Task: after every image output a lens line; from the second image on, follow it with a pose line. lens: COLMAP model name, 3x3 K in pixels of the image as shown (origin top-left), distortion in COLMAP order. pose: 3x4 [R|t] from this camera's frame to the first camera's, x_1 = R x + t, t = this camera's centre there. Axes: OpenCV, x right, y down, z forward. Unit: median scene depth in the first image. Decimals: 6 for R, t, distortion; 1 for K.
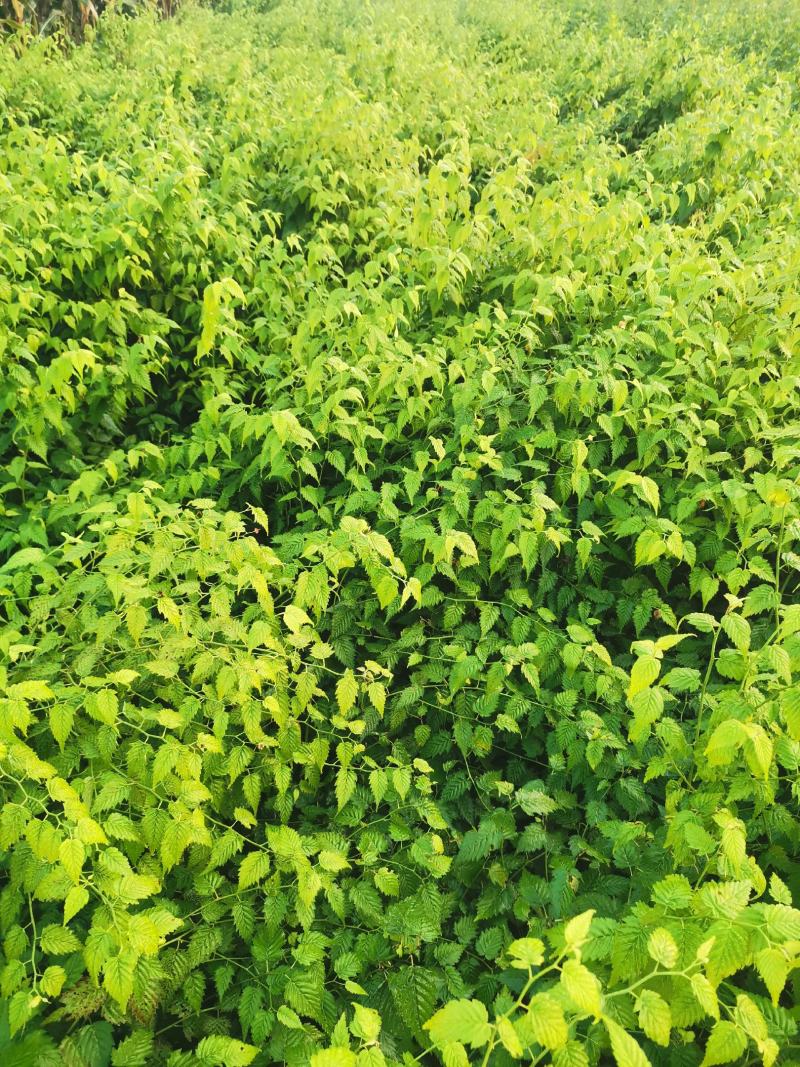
lens RADIAL K [[773.4, 0, 399.5], [0, 773.4, 529.3], [0, 0, 1]] dist [0.120342, -0.134405]
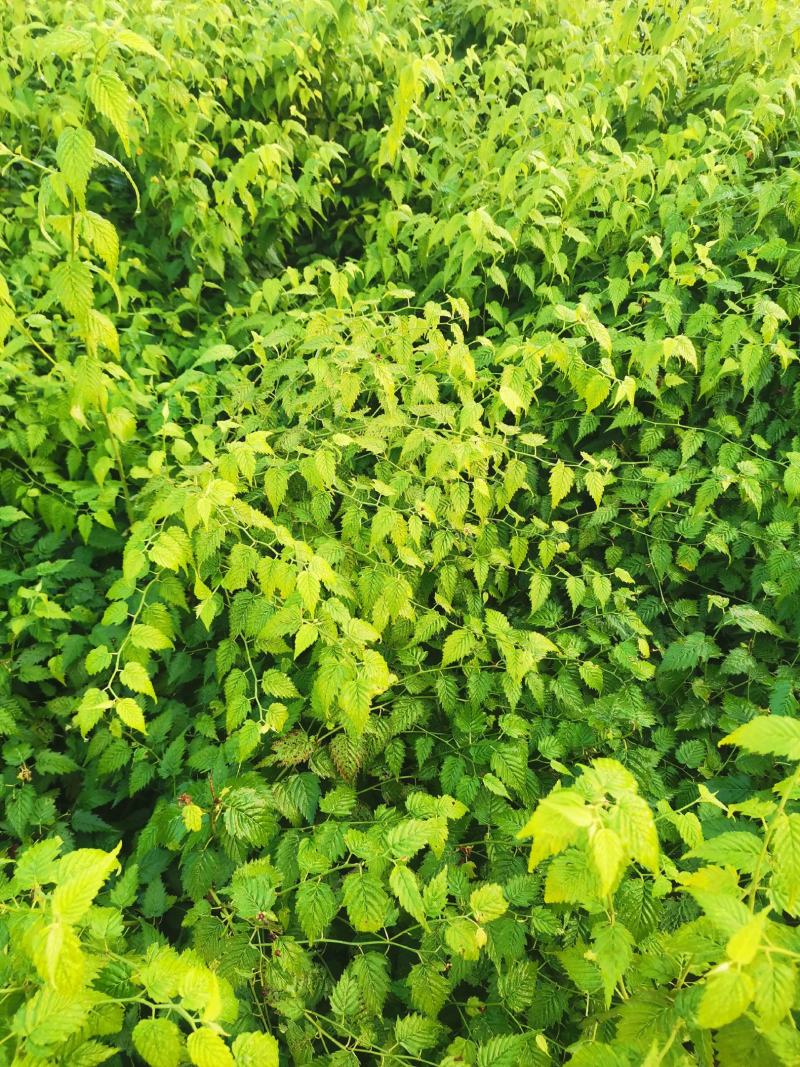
lens RADIAL K [[773.4, 0, 399.5], [0, 773.4, 529.3], [0, 0, 1]] dist [0.120342, -0.134405]
pose [[0.990315, 0.064220, -0.123097, -0.114196], [-0.050830, 0.992742, 0.108991, 0.140692], [0.129203, -0.101678, 0.986391, 0.032331]]
